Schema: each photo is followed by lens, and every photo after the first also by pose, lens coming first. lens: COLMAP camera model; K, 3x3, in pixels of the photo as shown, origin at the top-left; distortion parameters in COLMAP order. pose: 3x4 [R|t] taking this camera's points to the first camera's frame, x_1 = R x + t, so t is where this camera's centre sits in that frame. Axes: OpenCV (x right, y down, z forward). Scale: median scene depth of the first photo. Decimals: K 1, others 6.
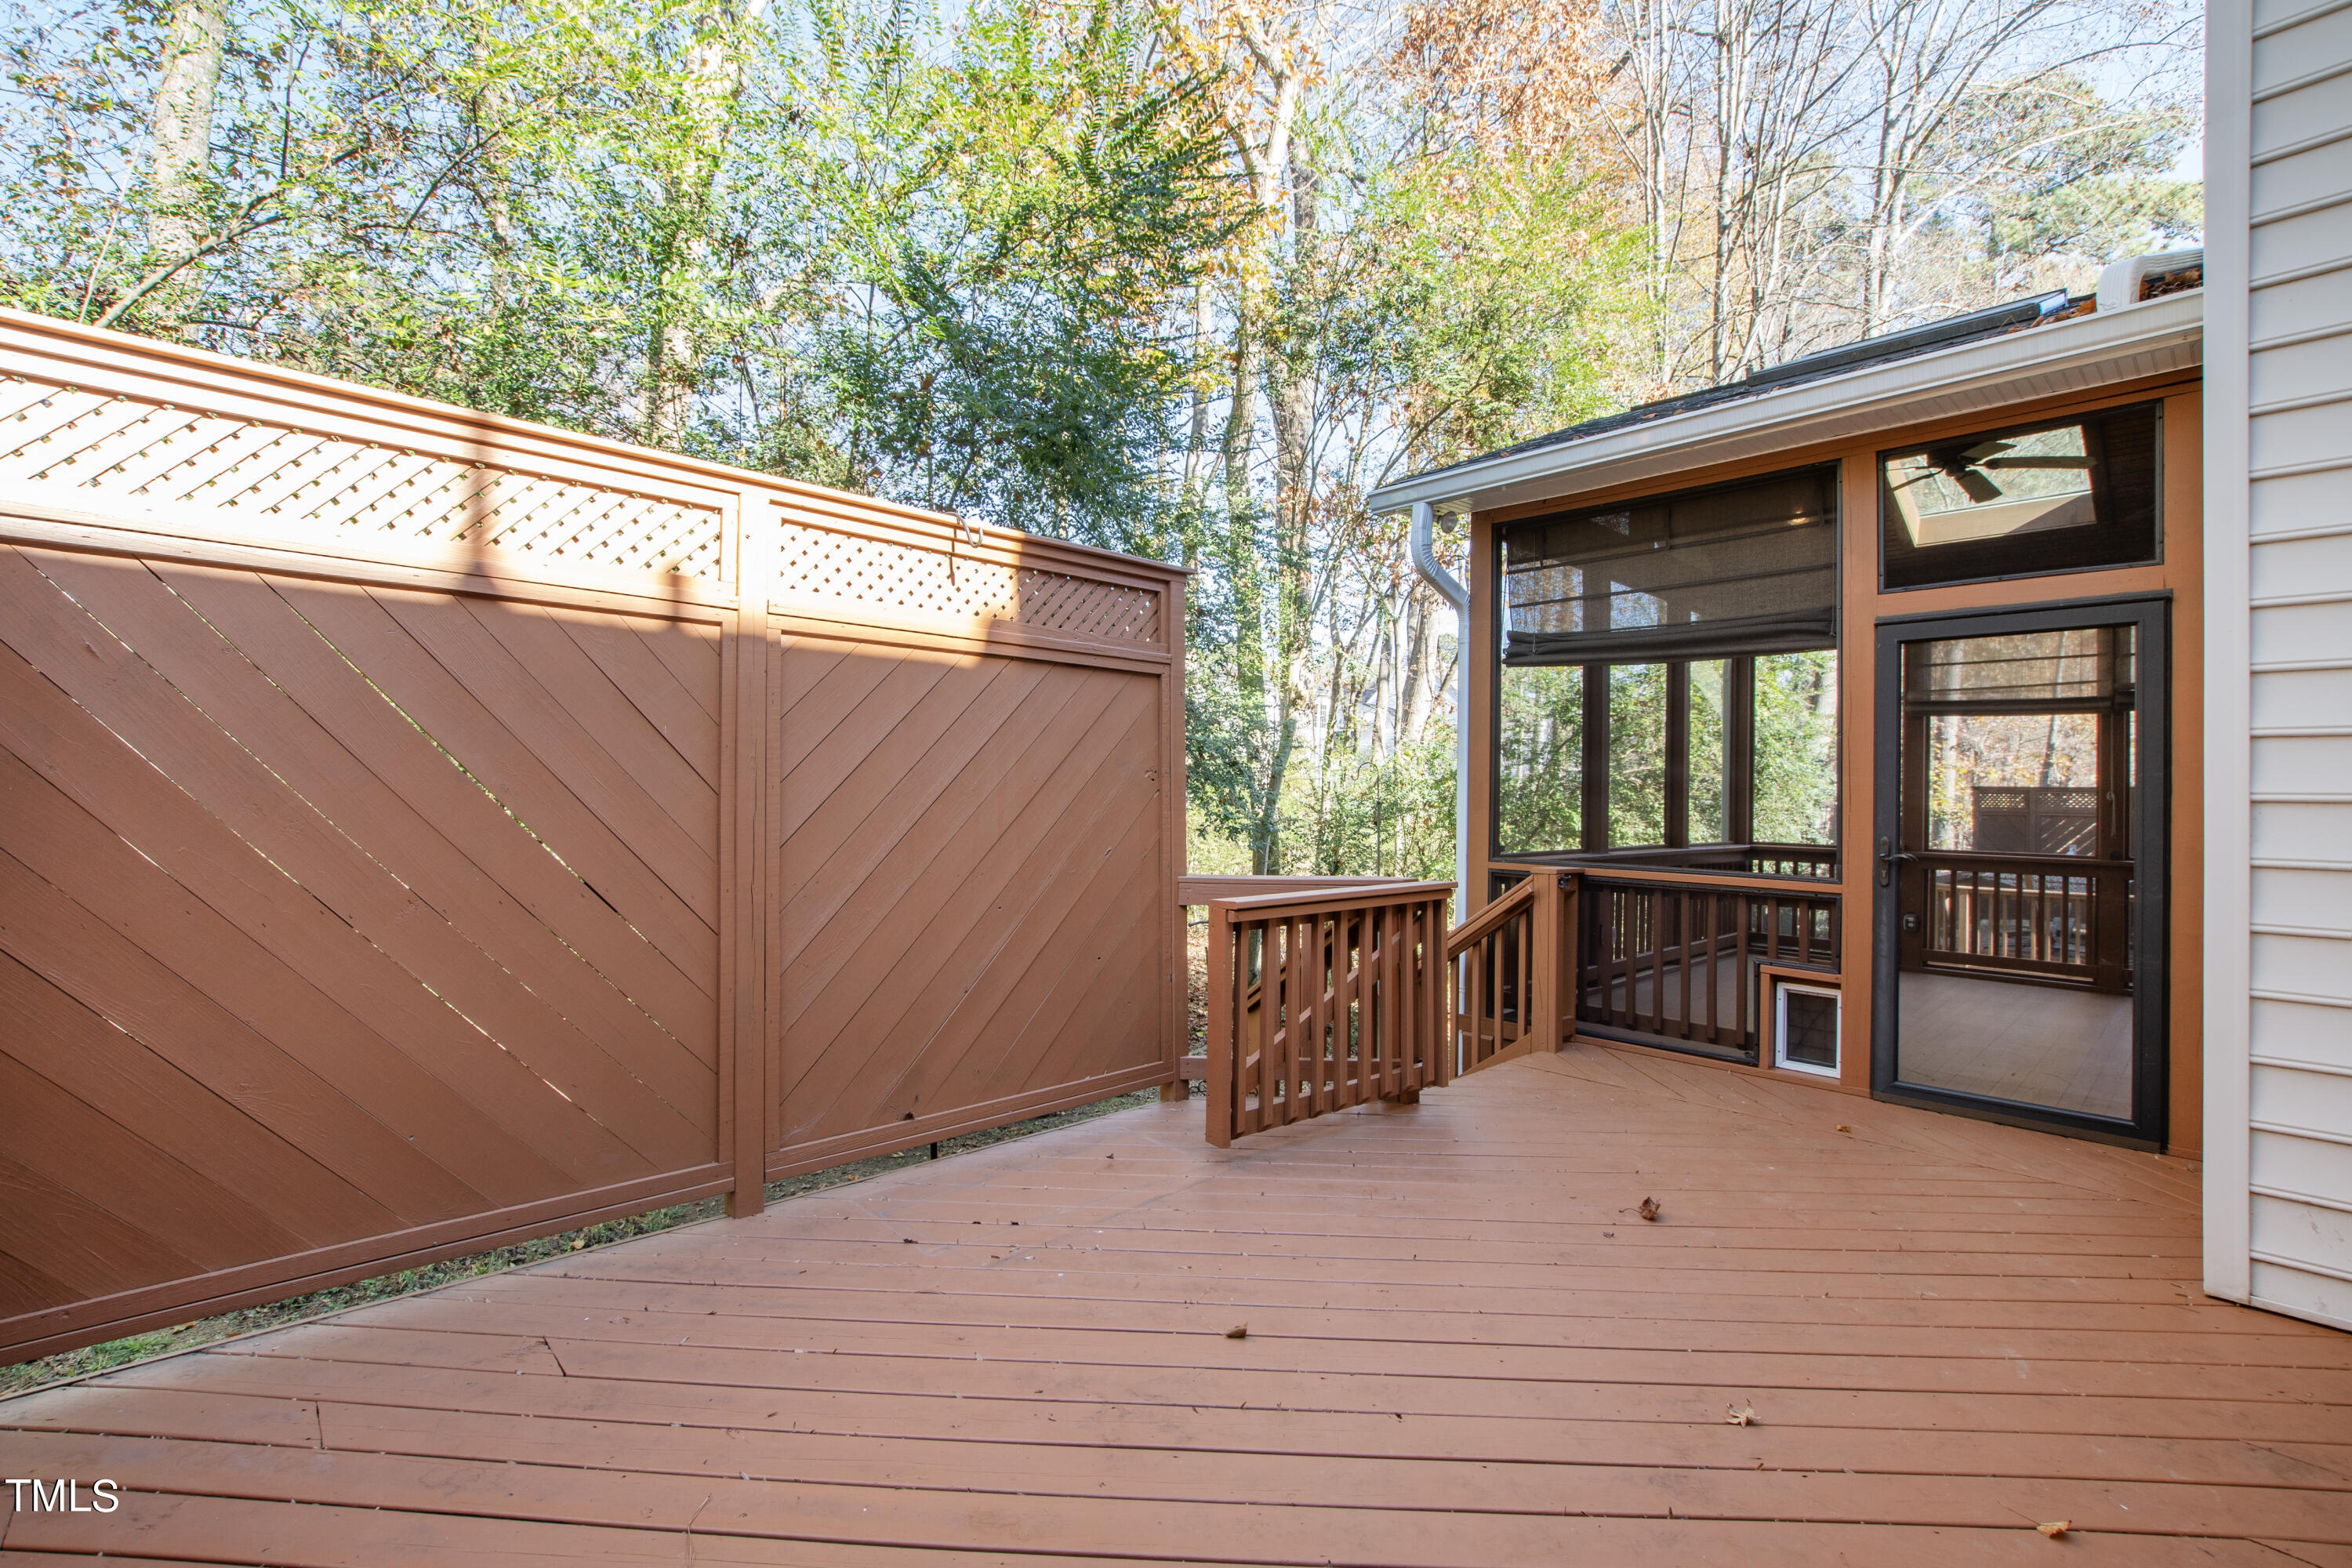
lens RADIAL K [[1037.6, 0, 1158.5], [0, 1037.6, 801.4], [0, 0, 1]] dist [0.002486, -0.000855]
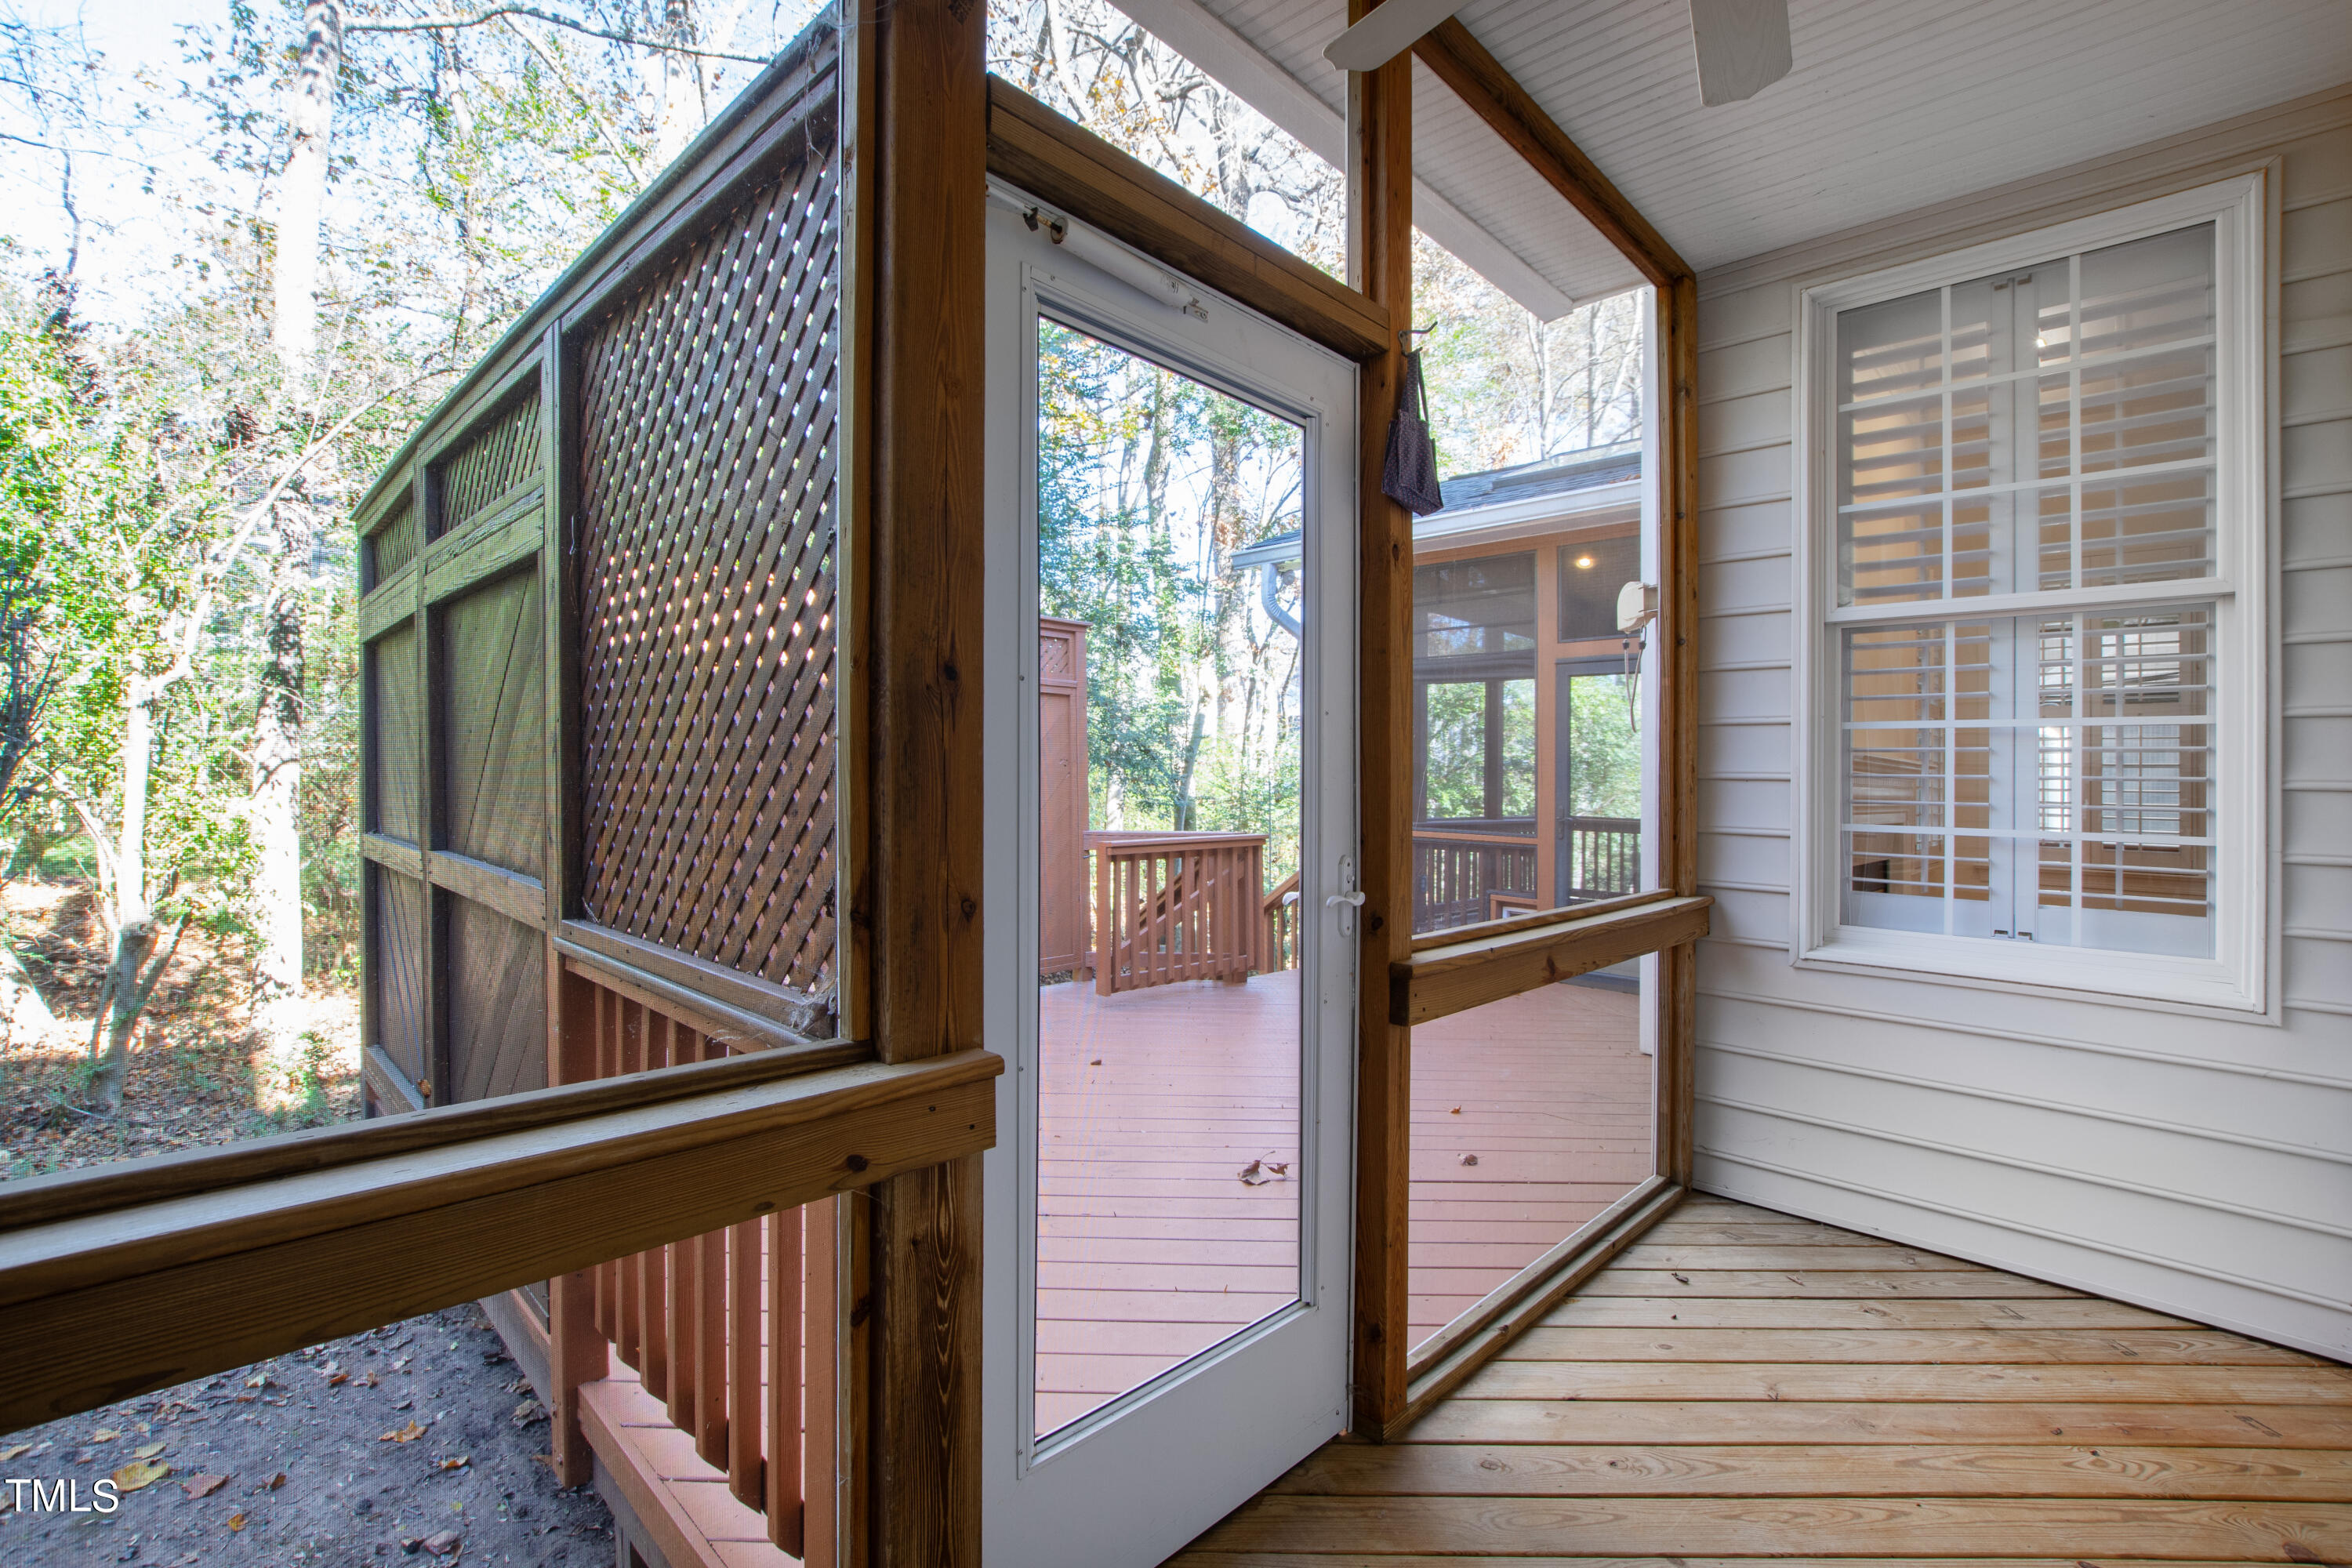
lens RADIAL K [[1037.6, 0, 1158.5], [0, 1037.6, 801.4], [0, 0, 1]] dist [0.002486, -0.000855]
pose [[0.998732, -0.001018, 0.050341, 0.034950], [0.000360, 0.999915, 0.013066, 0.007797], [-0.050350, -0.013031, 0.998647, -0.306654]]
